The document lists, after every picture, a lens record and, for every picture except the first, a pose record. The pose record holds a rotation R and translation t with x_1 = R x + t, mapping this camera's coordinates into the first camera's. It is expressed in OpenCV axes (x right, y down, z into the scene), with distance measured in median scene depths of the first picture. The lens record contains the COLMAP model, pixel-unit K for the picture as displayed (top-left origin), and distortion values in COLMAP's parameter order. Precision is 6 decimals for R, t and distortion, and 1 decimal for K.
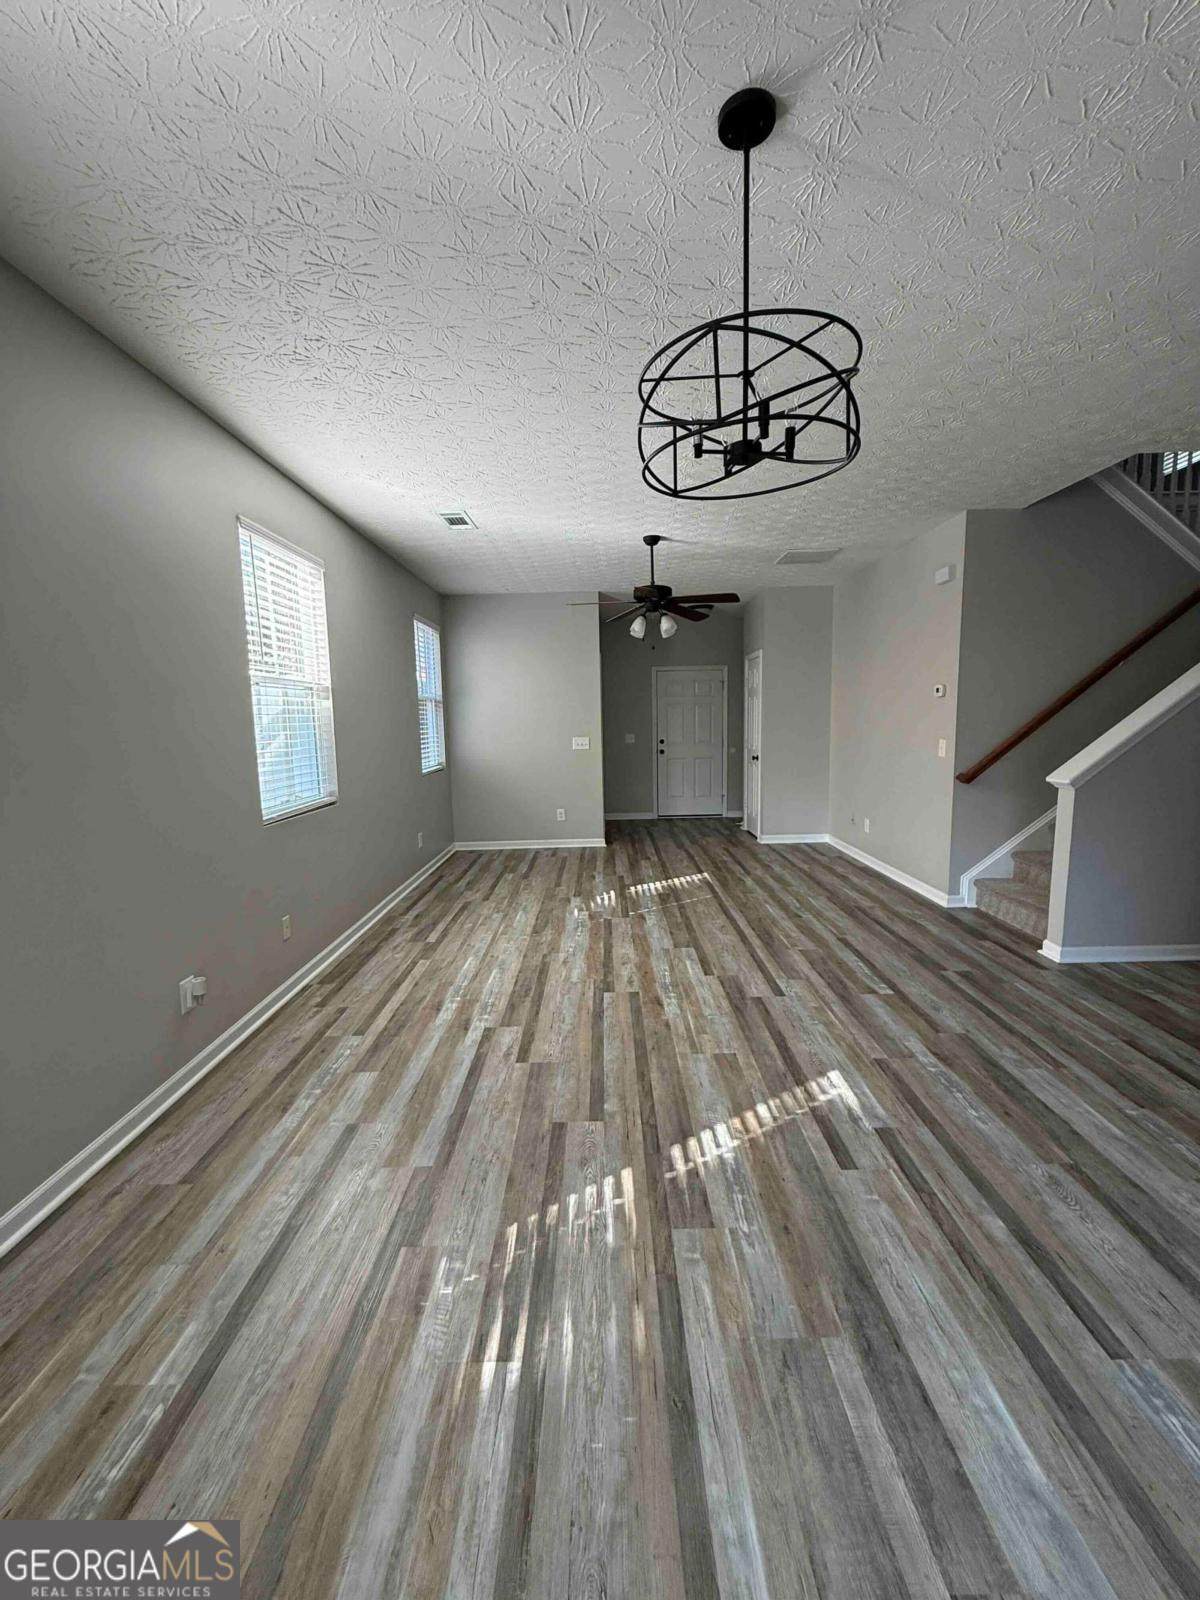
lens RADIAL K [[632.4, 0, 602.1], [0, 632.4, 798.3], [0, 0, 1]] dist [-0.001322, -0.000022]
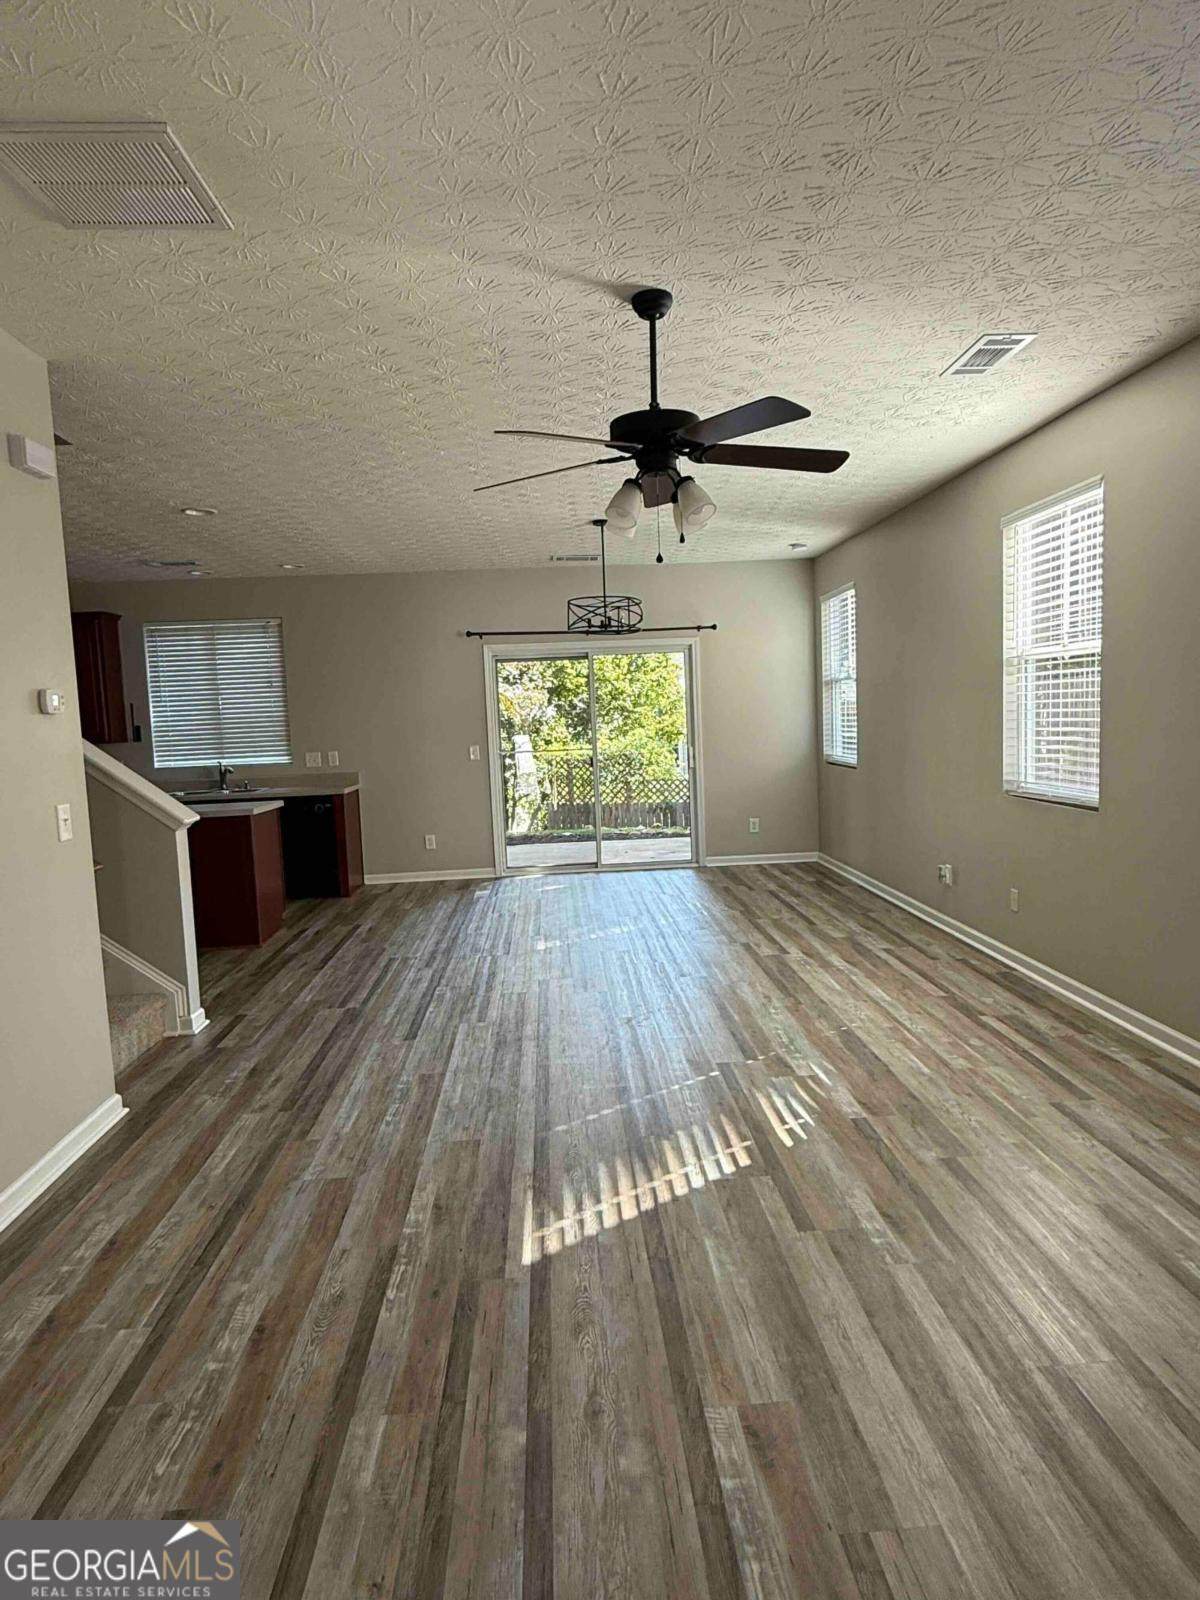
lens RADIAL K [[932.0, 0, 601.7], [0, 932.0, 799.7], [0, 0, 1]] dist [0.001533, 0.000081]
pose [[-0.996307, 0.065996, -0.054927, 0.197898], [0.052684, 0.974999, 0.215875, -0.261062], [0.067800, 0.212184, -0.974875, 1.979002]]
